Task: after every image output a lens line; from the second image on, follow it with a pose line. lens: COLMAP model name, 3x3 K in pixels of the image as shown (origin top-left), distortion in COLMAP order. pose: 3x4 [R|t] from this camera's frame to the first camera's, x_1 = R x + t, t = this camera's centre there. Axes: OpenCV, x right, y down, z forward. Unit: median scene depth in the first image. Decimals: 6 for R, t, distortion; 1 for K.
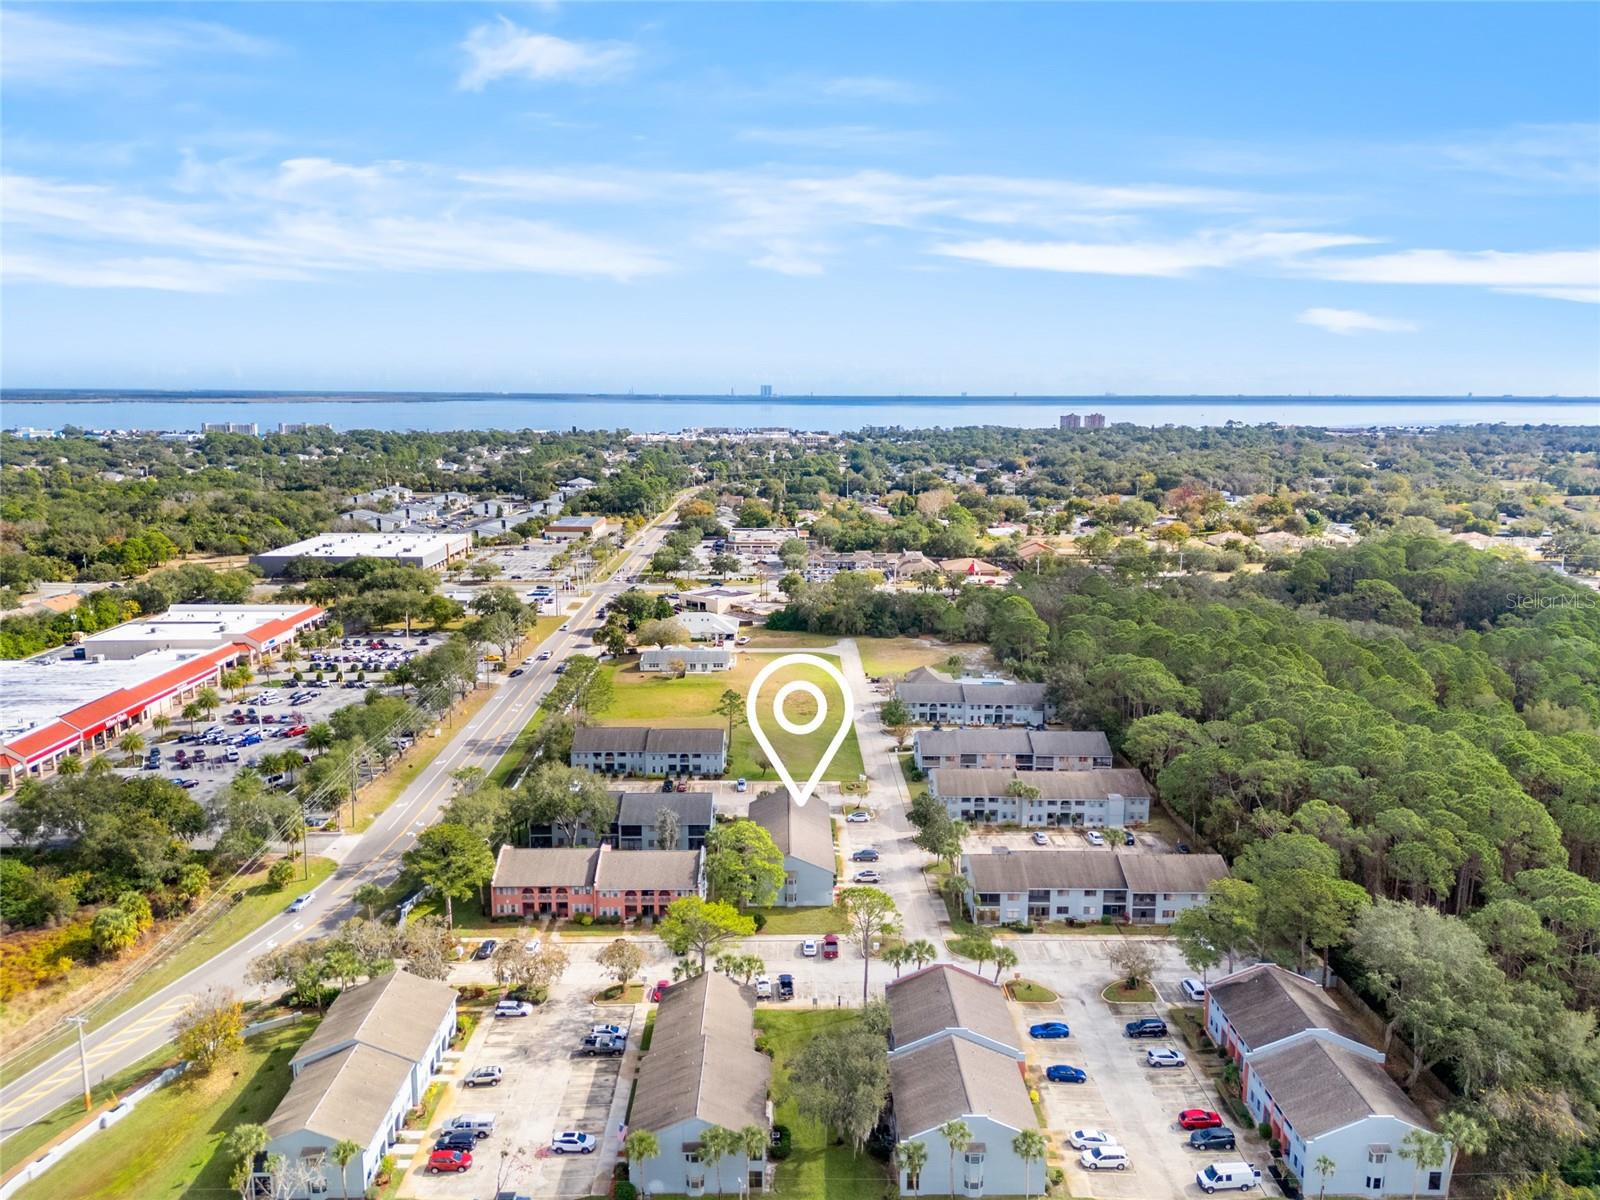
lens RADIAL K [[1178.3, 0, 800.0], [0, 1178.3, 600.0], [0, 0, 1]] dist [0.104751, -0.120816]
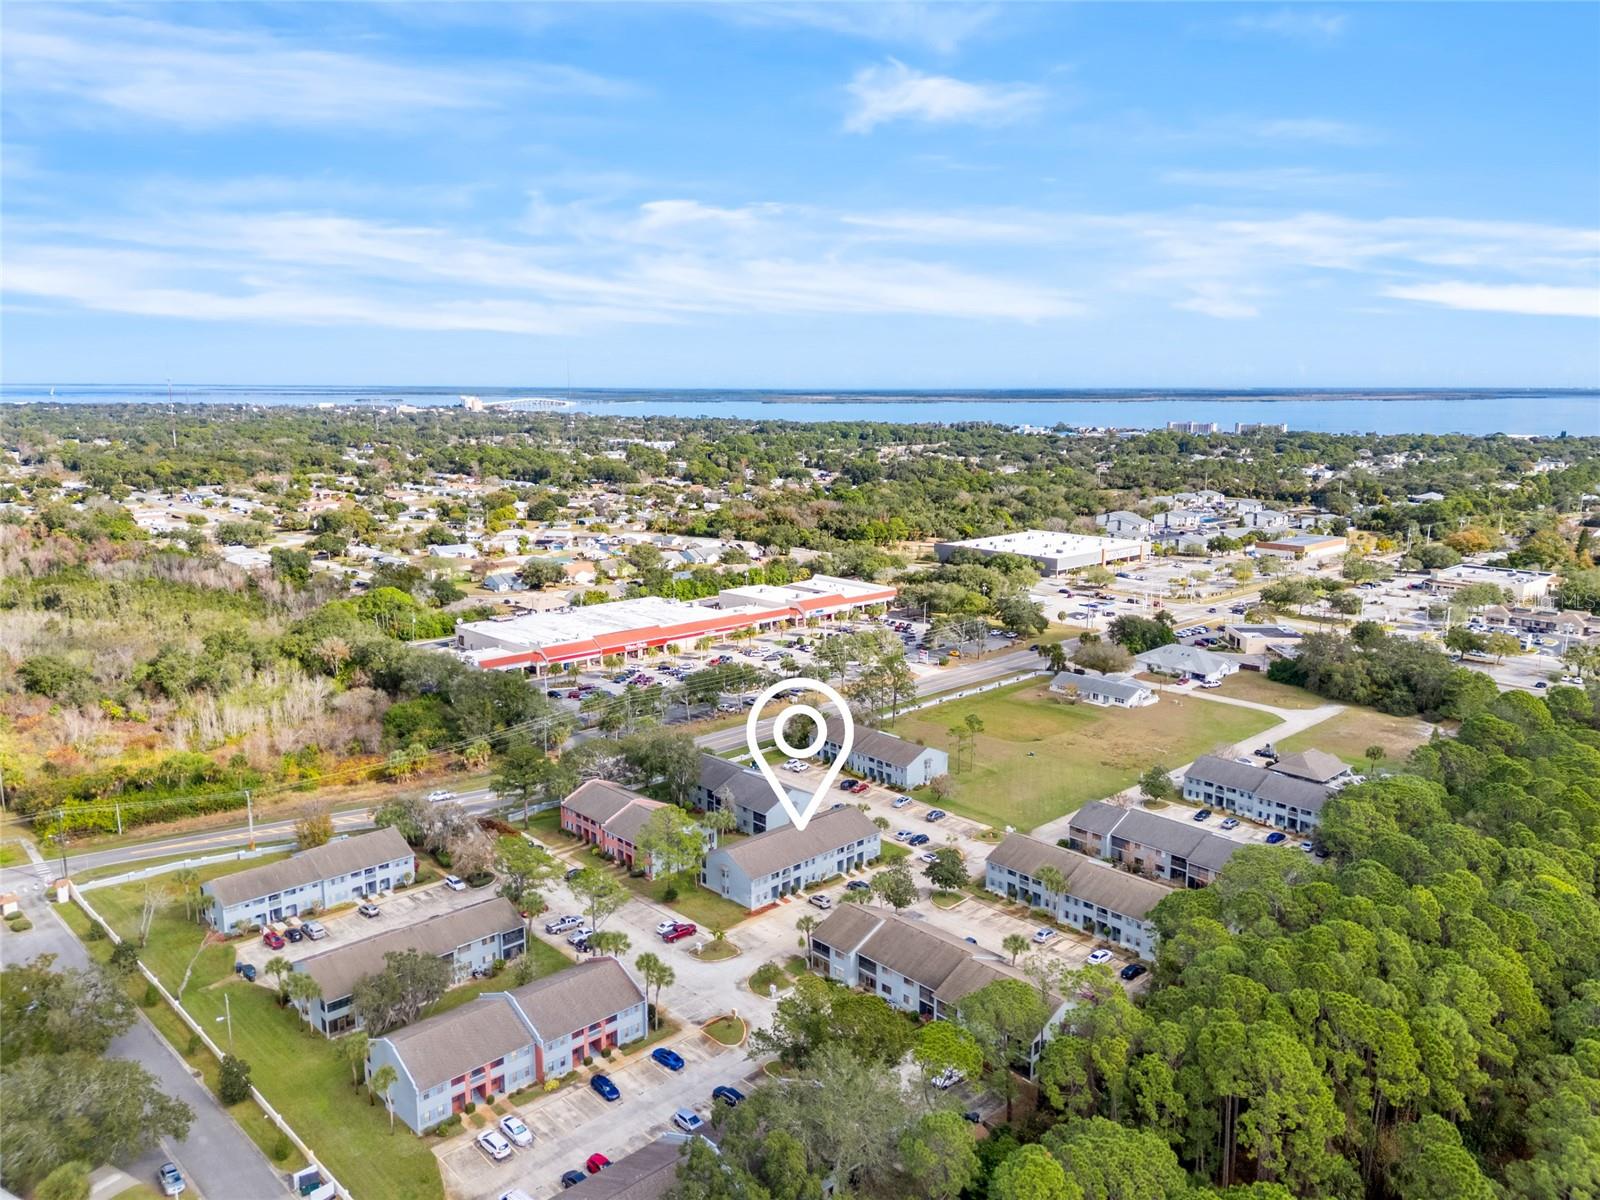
lens RADIAL K [[1178.3, 0, 800.0], [0, 1178.3, 600.0], [0, 0, 1]] dist [0.104751, -0.120816]
pose [[0.670146, 0.131294, -0.730525, 0.602704], [-0.128816, 0.989868, 0.059736, -0.065116], [0.730966, 0.054072, 0.680268, 0.221246]]
